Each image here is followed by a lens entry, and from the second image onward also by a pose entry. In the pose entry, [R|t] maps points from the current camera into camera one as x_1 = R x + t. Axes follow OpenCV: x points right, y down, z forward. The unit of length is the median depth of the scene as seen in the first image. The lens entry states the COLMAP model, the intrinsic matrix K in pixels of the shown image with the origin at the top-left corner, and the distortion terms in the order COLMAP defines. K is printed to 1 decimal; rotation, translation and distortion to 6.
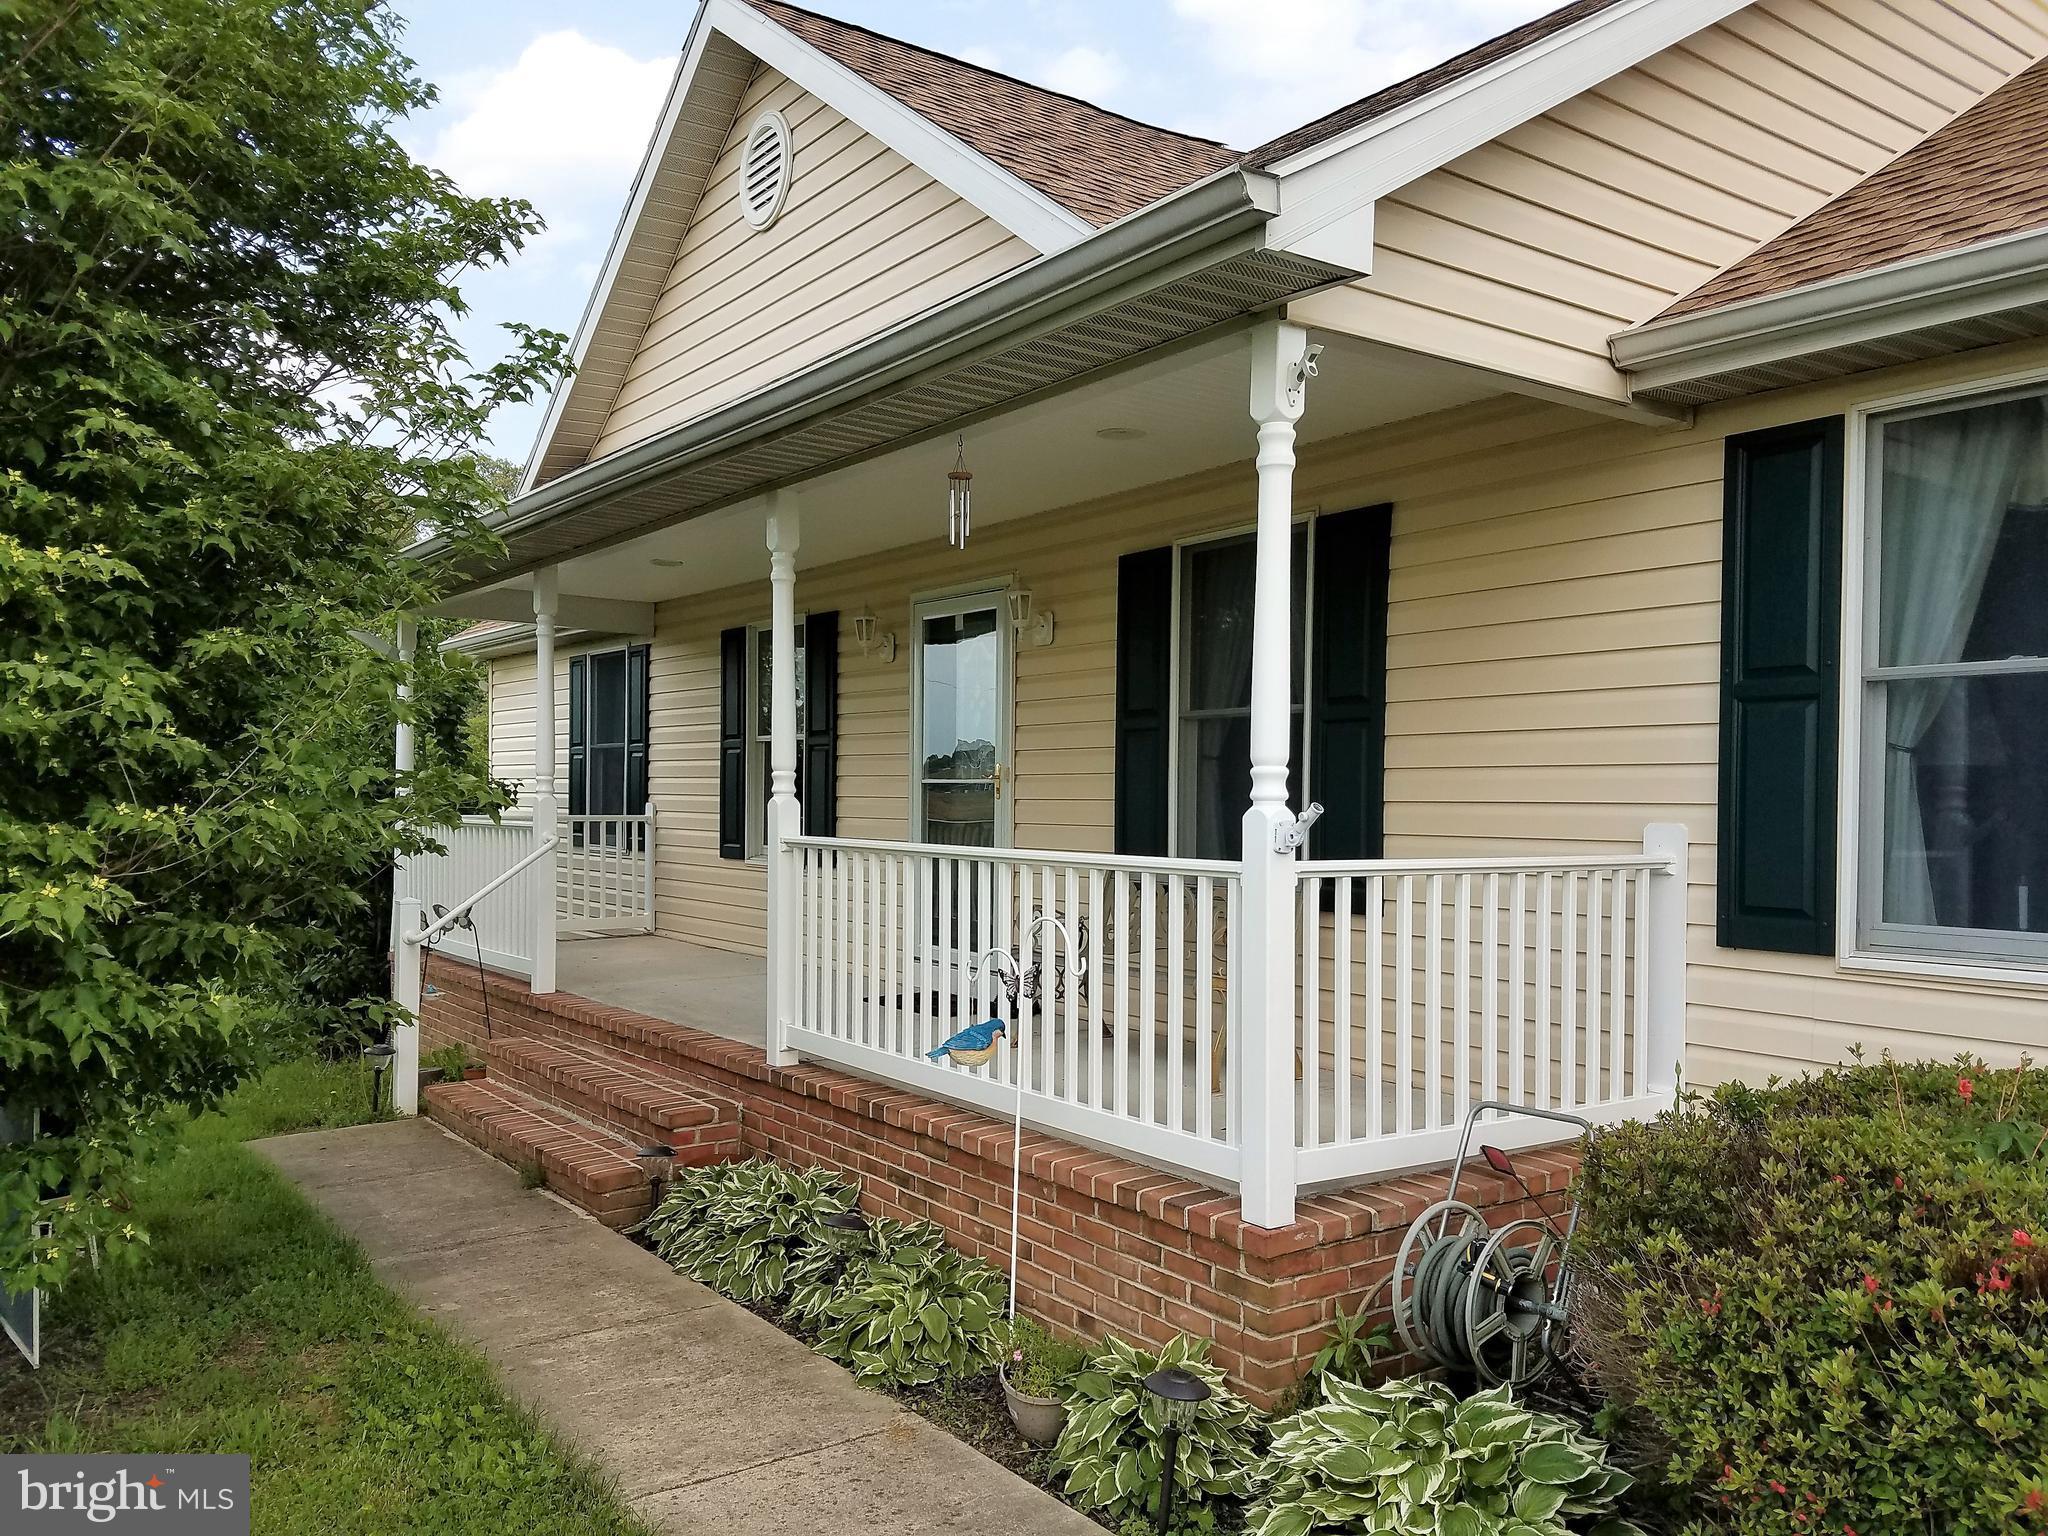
lens RADIAL K [[1562.4, 0, 1014.9], [0, 1562.4, 805.5], [0, 0, 1]] dist [0.137811, -0.202049]
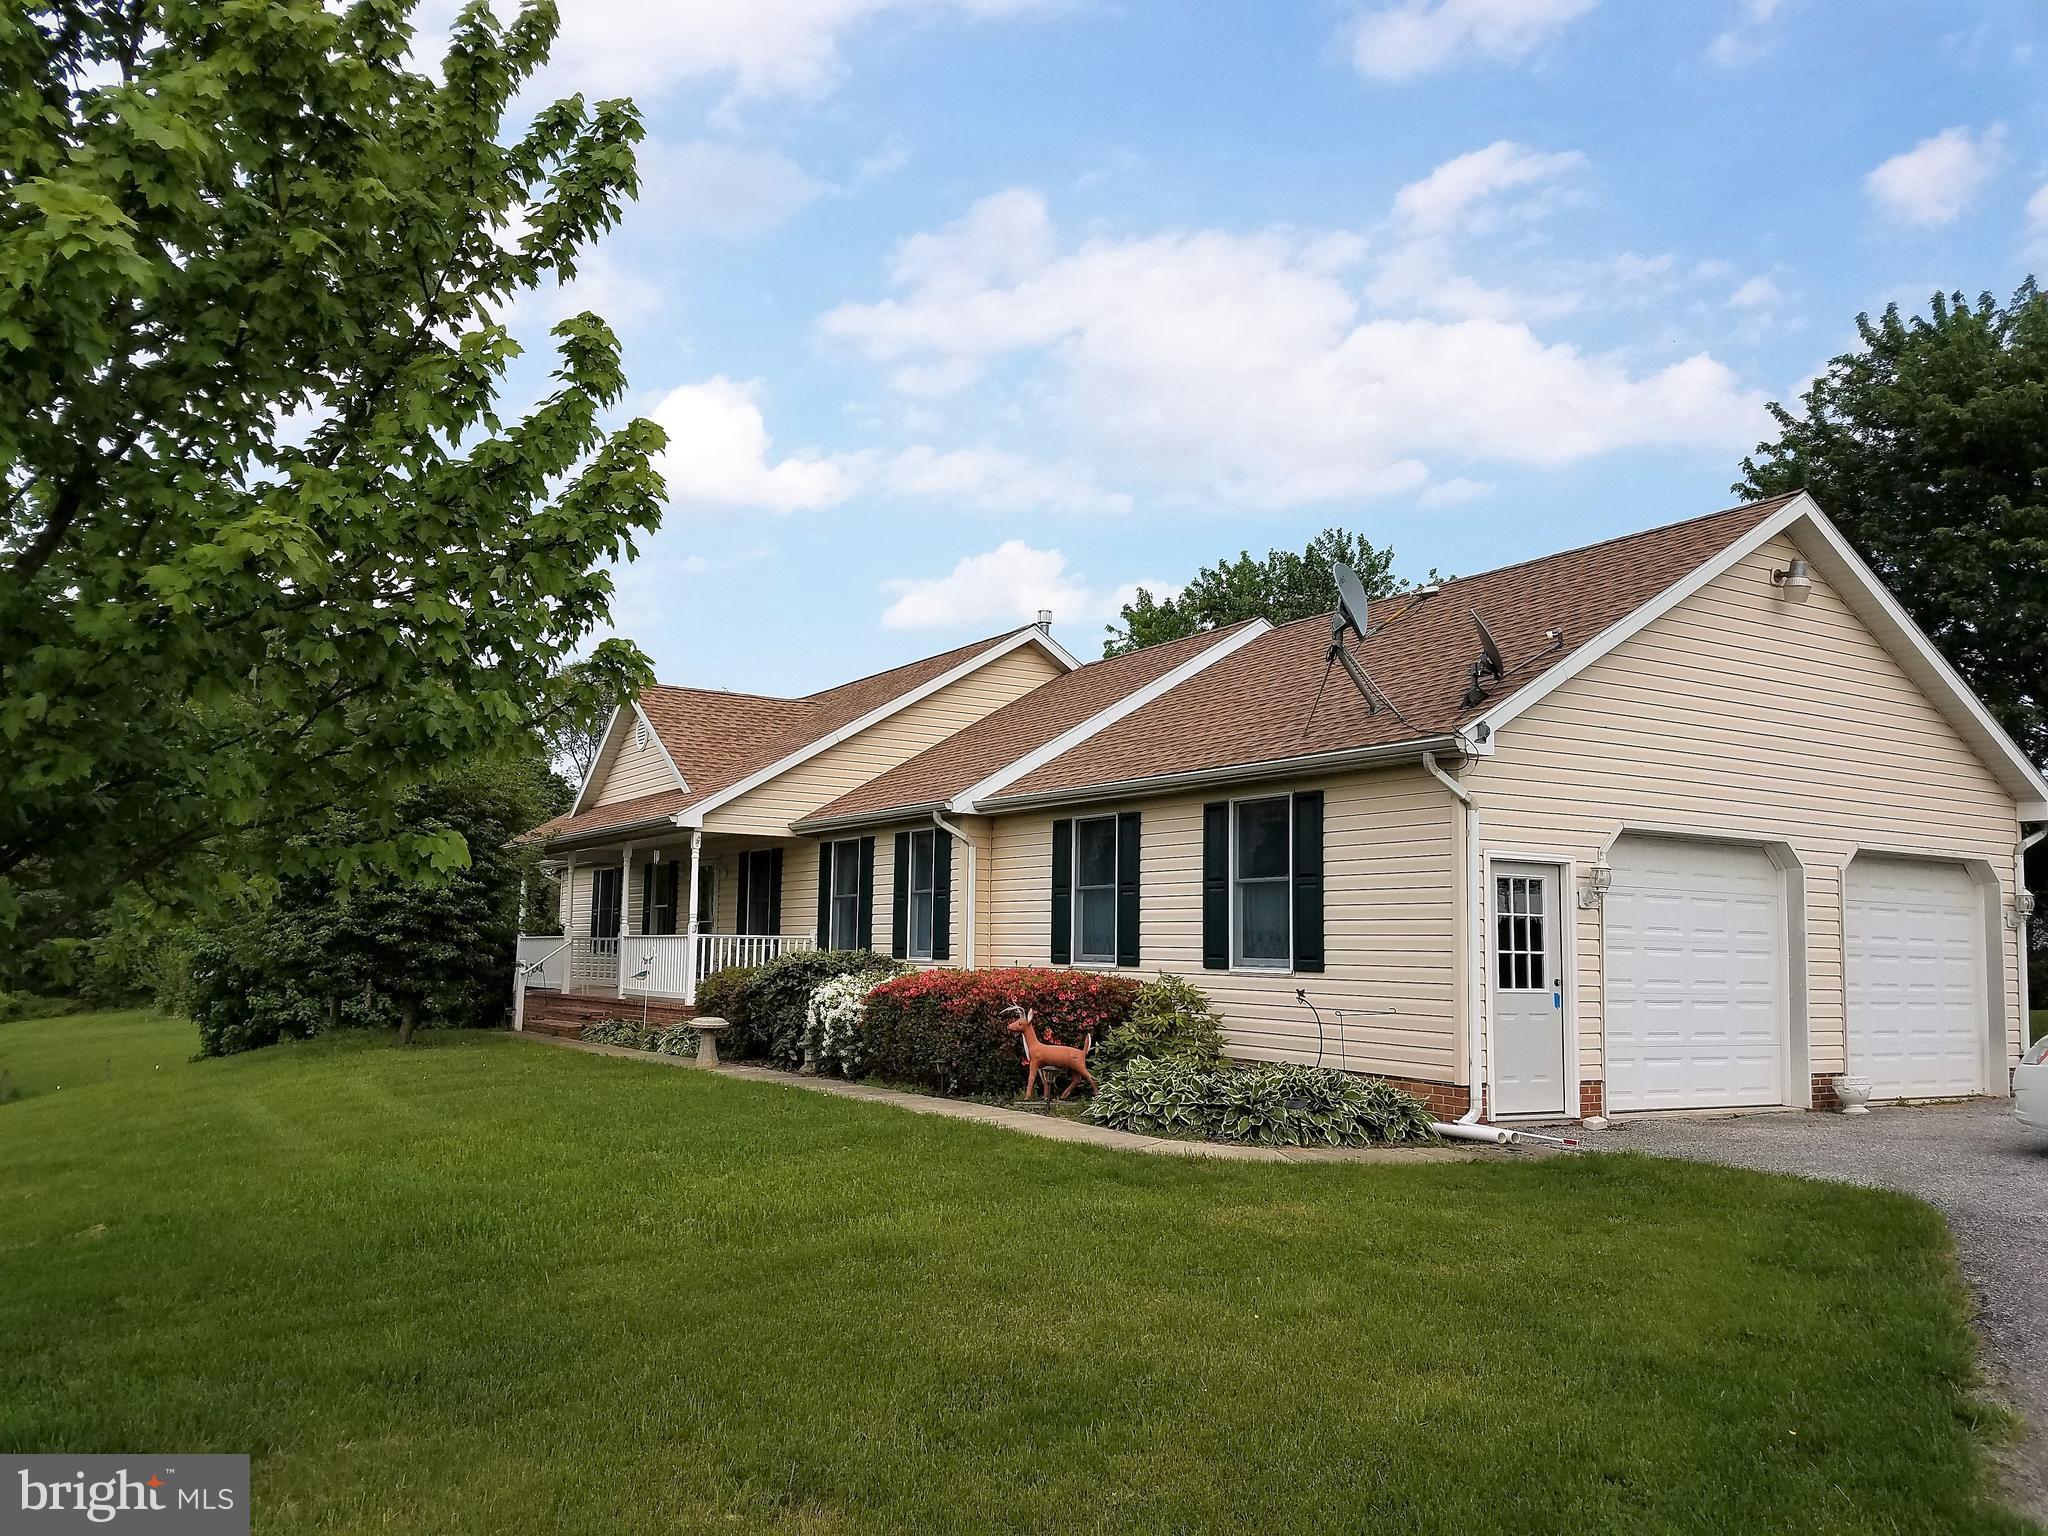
lens RADIAL K [[1562.4, 0, 1014.9], [0, 1562.4, 805.5], [0, 0, 1]] dist [0.137811, -0.202049]
pose [[0.997276, 0.005199, -0.073579, 1.321550], [-0.012741, 0.994661, -0.102410, 0.104060], [0.072653, 0.103068, 0.992017, -3.355159]]
